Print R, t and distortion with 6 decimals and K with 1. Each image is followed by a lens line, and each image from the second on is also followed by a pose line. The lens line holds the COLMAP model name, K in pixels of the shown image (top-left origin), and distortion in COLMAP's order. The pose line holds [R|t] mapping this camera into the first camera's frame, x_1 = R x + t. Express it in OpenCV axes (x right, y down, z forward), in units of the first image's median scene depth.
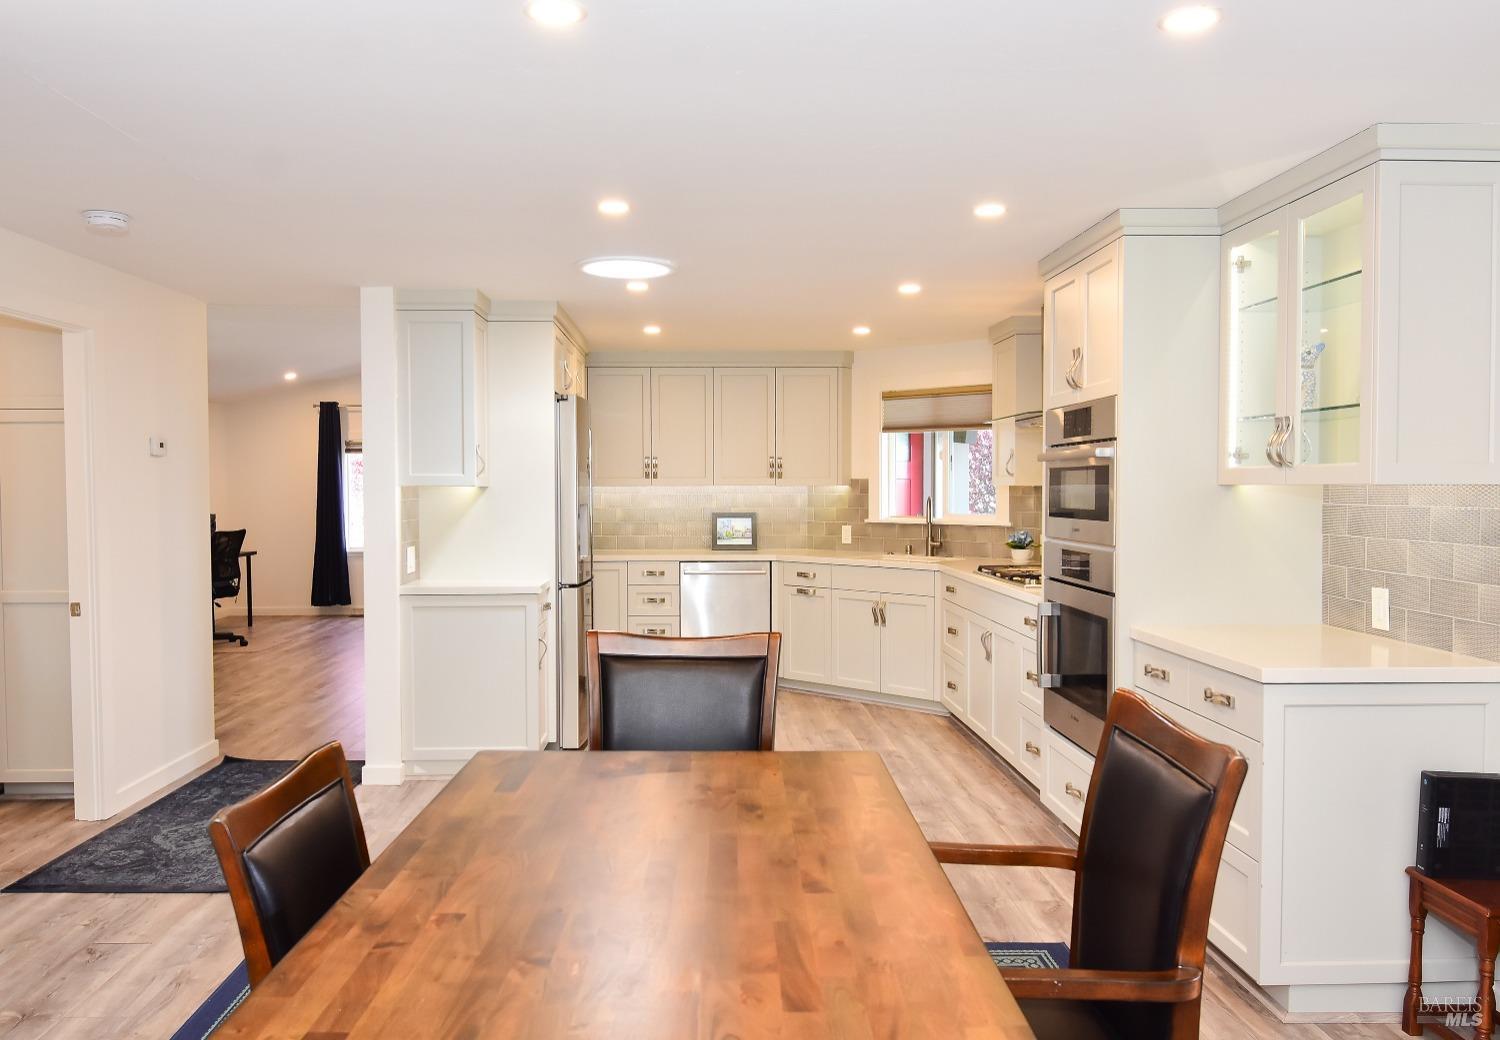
lens RADIAL K [[1147.8, 0, 747.6], [0, 1147.8, 523.7], [0, 0, 1]] dist [0.012360, 0.001512]
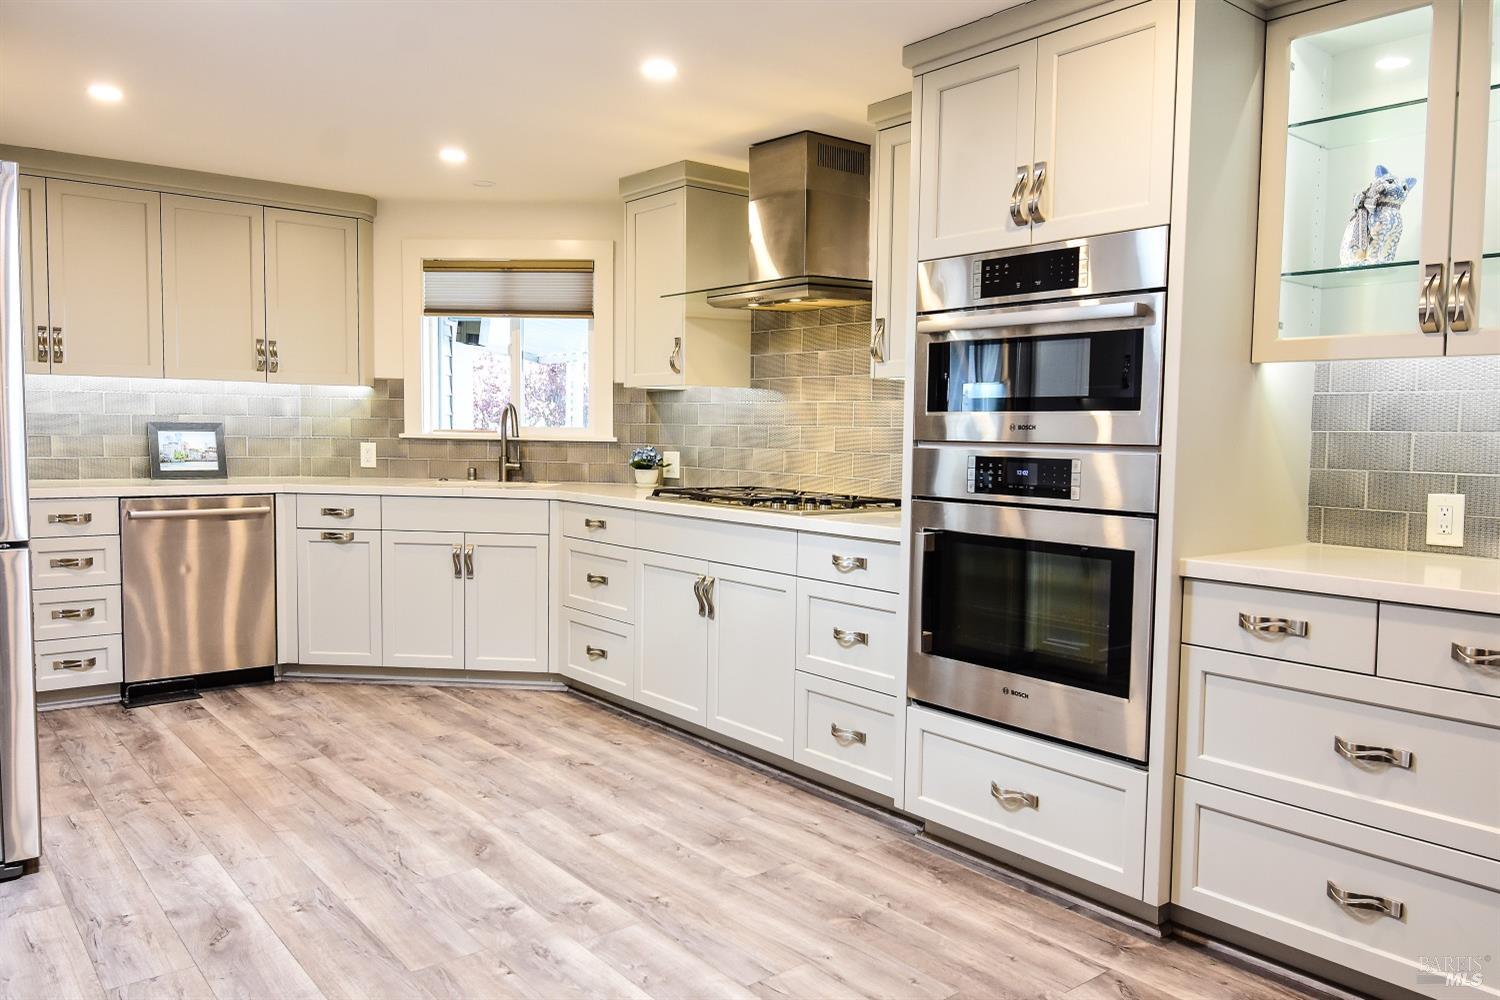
lens RADIAL K [[1083.8, 0, 749.8], [0, 1083.8, 499.0], [0, 0, 1]] dist [0.024270, 0.022006]
pose [[0.797235, -0.026916, 0.603069, -0.144777], [0.005299, 0.999279, 0.037594, 0.013442], [-0.603646, -0.026776, 0.796803, 0.329147]]
